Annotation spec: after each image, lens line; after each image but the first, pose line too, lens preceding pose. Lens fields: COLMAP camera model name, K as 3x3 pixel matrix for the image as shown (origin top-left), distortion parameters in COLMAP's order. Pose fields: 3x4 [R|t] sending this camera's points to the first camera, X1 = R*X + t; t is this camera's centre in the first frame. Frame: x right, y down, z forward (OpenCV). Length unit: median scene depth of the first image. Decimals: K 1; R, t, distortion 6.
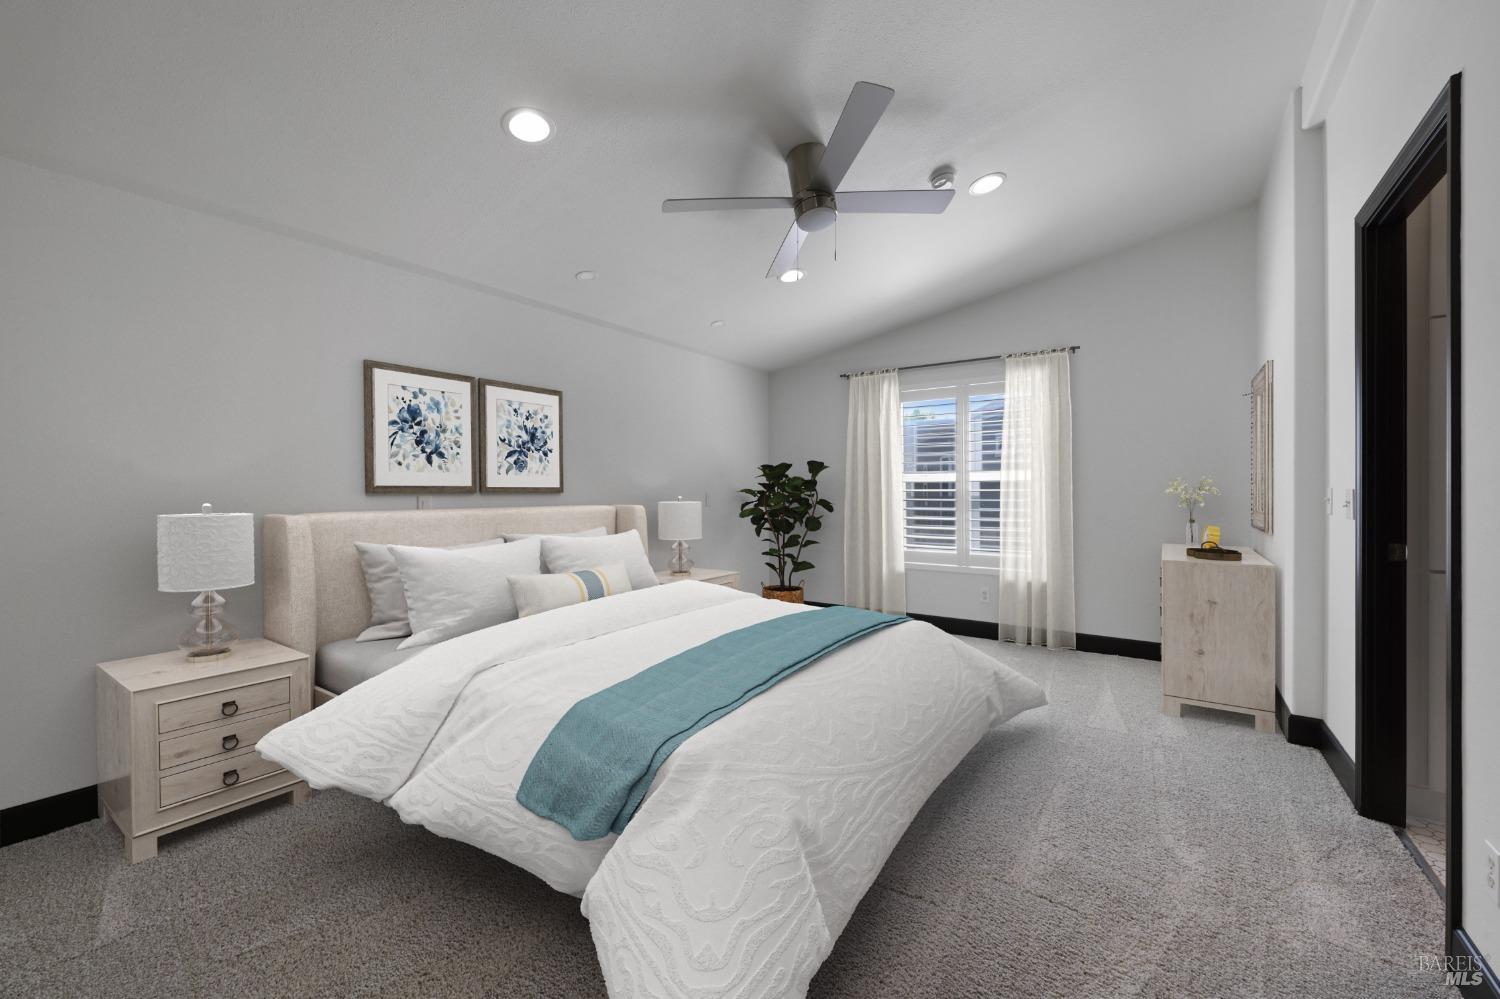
lens RADIAL K [[600.1, 0, 751.9], [0, 600.1, 494.4], [0, 0, 1]] dist [0.000480, 0.000033]
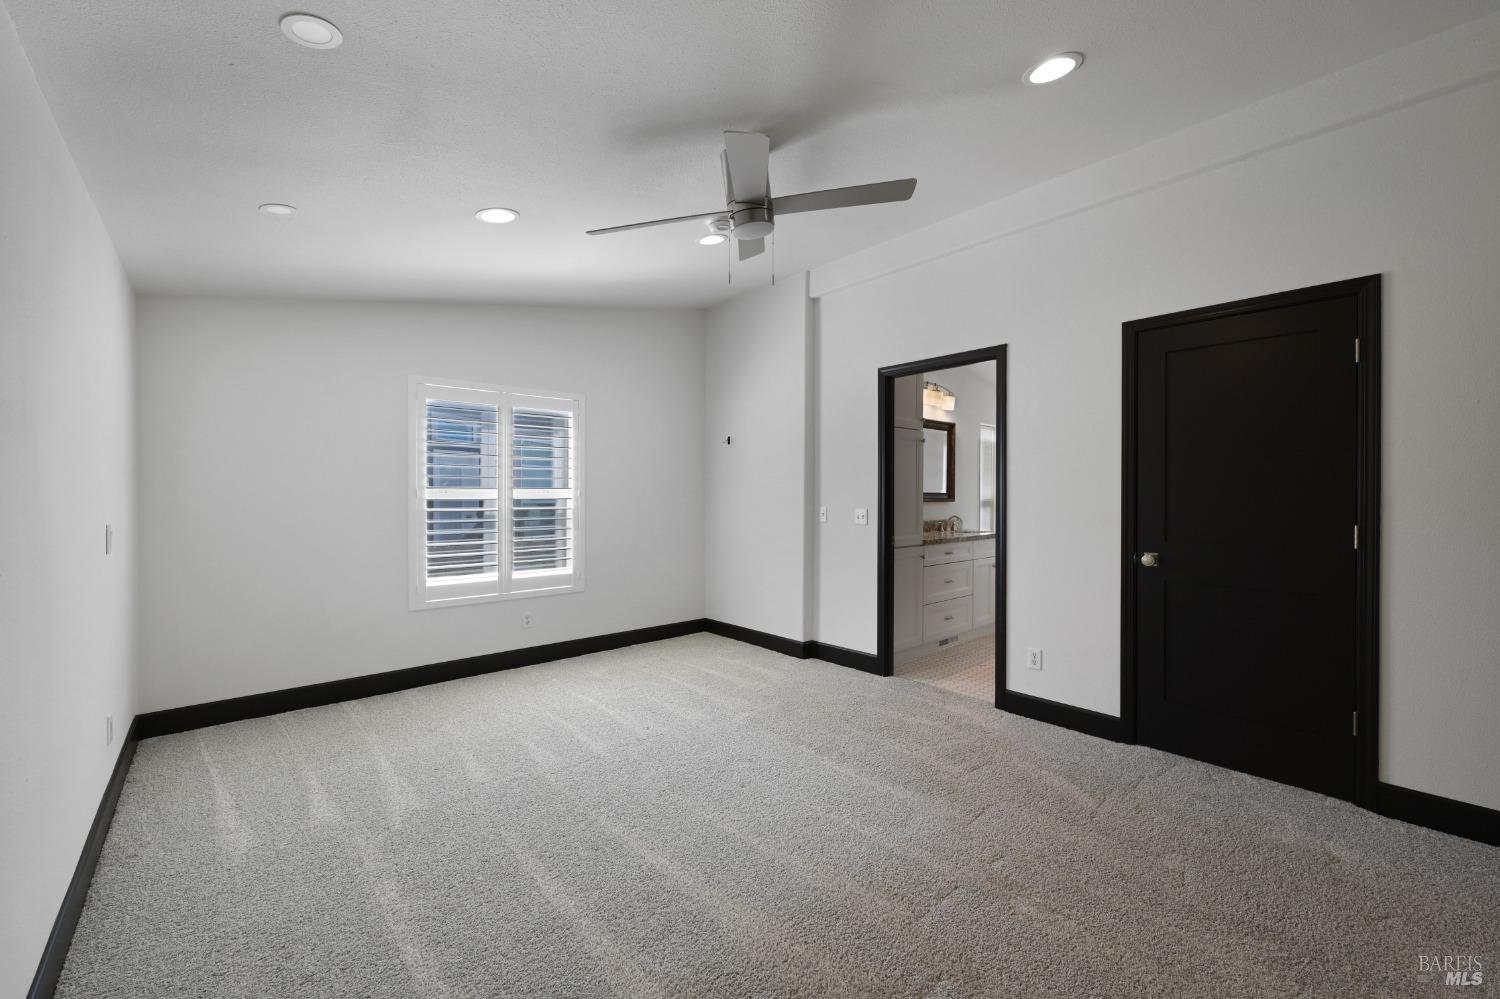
lens RADIAL K [[600.1, 0, 751.9], [0, 600.1, 494.4], [0, 0, 1]] dist [0.000480, 0.000033]
pose [[0.241827, 0.001223, 0.970319, -0.427401], [0.006707, 0.999973, -0.002932, -0.023141], [-0.970296, 0.007217, 0.241812, 0.412748]]
